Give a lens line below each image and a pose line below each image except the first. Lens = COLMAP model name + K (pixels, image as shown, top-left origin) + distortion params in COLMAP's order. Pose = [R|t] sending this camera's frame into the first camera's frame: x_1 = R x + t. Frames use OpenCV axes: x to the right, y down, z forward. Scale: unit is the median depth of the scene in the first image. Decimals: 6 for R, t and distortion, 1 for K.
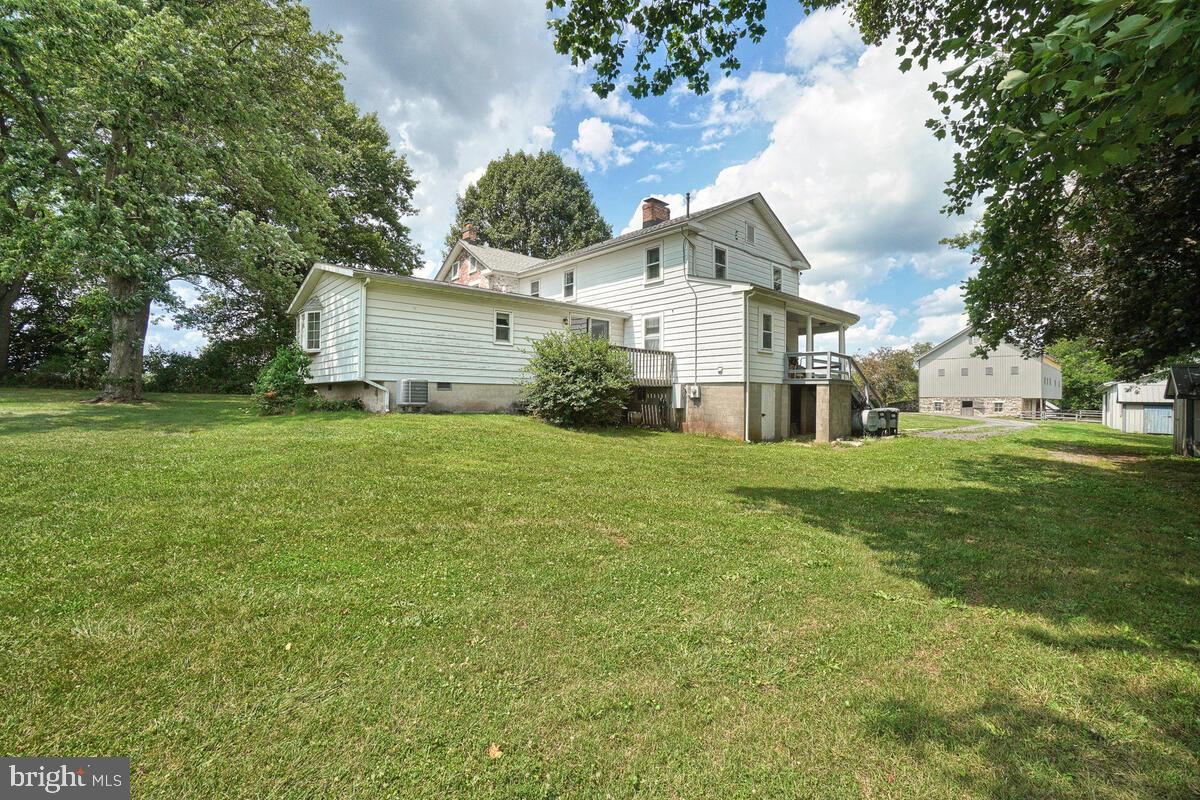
lens RADIAL K [[538.9, 0, 600.0], [0, 538.9, 400.0], [0, 0, 1]] dist [-0.001908, -0.000083]
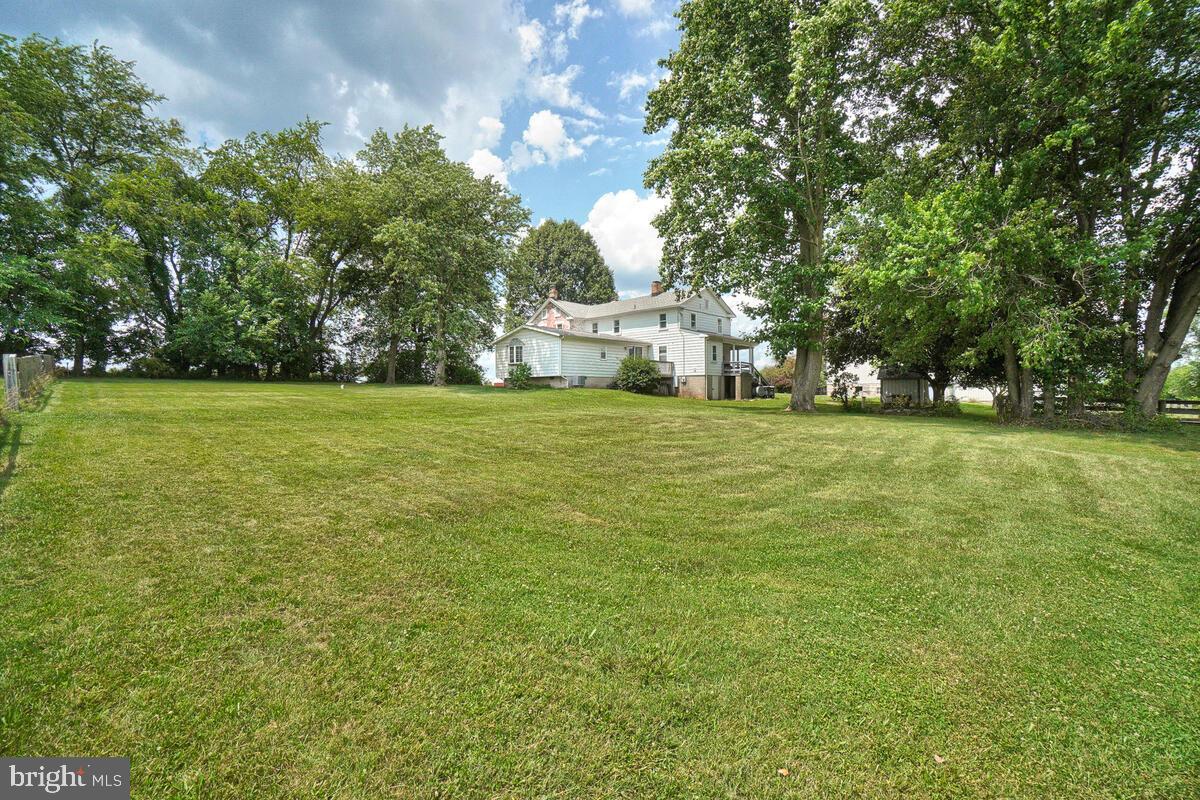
lens RADIAL K [[538.9, 0, 600.0], [0, 538.9, 400.0], [0, 0, 1]] dist [-0.001908, -0.000083]
pose [[0.996239, -0.014225, 0.085477, -0.357509], [0.013159, 0.999829, 0.013018, 0.035896], [-0.085648, -0.011844, 0.996255, -1.191266]]
